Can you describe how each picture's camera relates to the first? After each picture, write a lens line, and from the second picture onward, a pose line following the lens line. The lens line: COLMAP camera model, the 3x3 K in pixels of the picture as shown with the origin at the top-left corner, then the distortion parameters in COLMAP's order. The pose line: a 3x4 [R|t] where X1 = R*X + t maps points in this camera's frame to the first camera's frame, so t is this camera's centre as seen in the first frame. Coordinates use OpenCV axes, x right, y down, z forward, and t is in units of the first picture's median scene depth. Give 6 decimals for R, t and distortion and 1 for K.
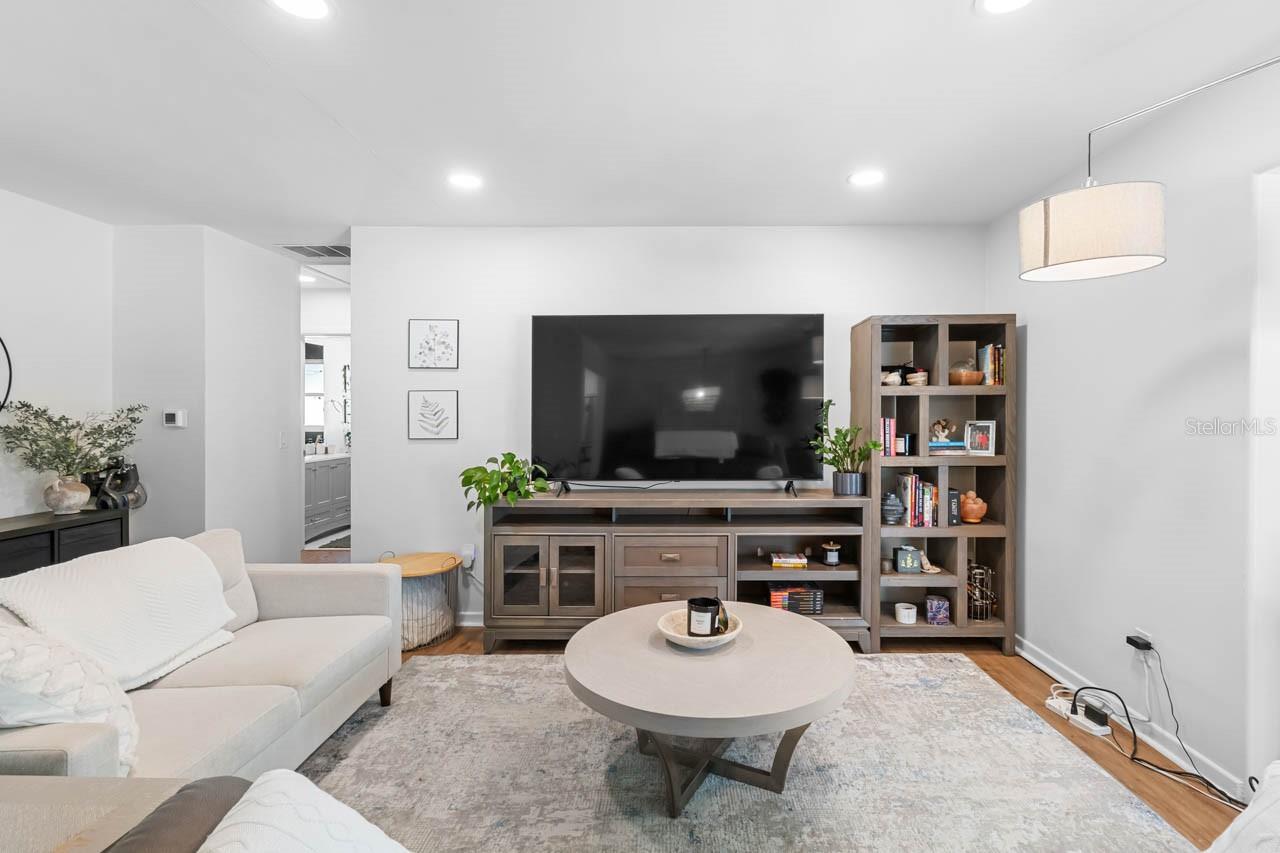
lens RADIAL K [[596.0, 0, 640.0], [0, 596.0, 426.5], [0, 0, 1]] dist [0.001559, -0.000026]
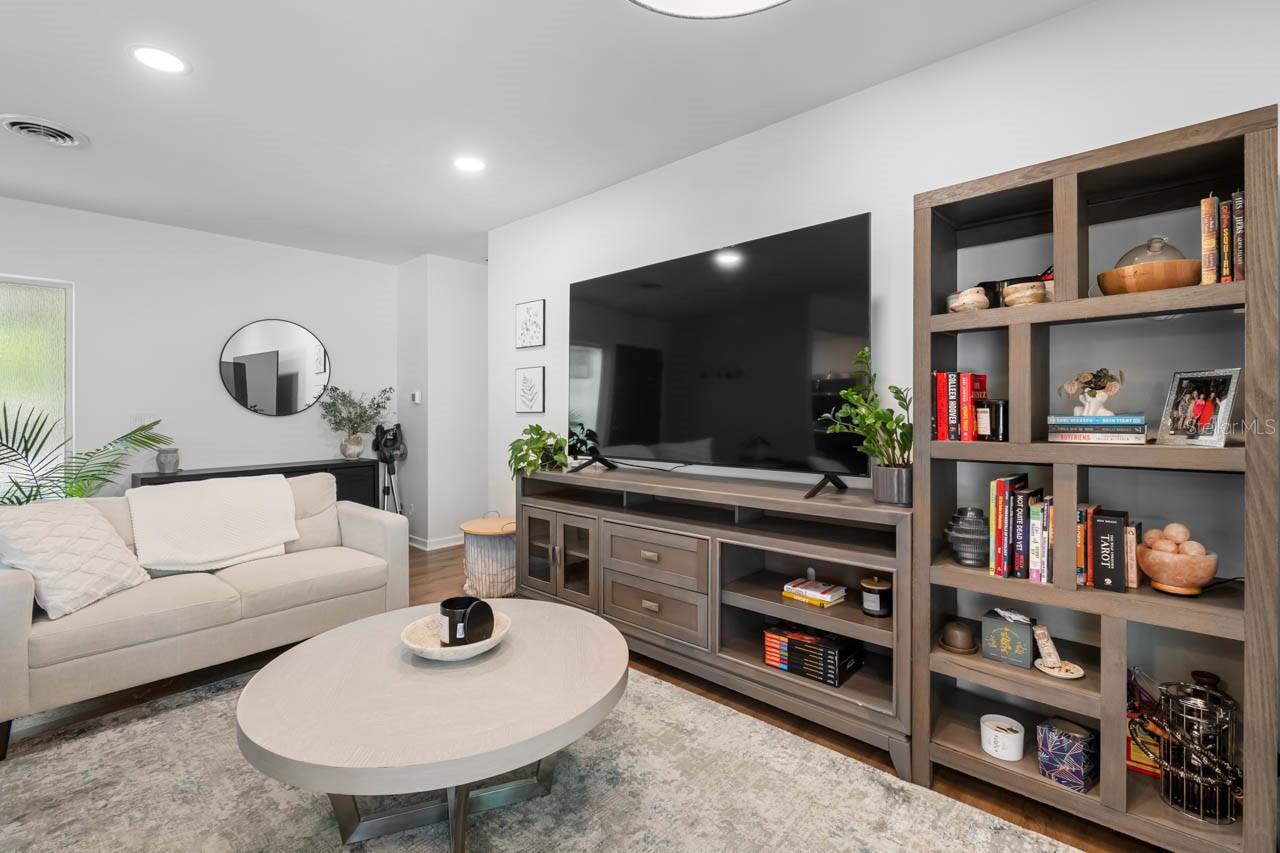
lens RADIAL K [[569.6, 0, 640.4], [0, 569.6, 416.0], [0, 0, 1]] dist [0.002336, -0.000642]
pose [[0.750334, 0.005935, -0.661032, 0.546224], [-0.011578, 0.999924, -0.004165, 0.032317], [0.660958, 0.010779, 0.750346, 0.405485]]
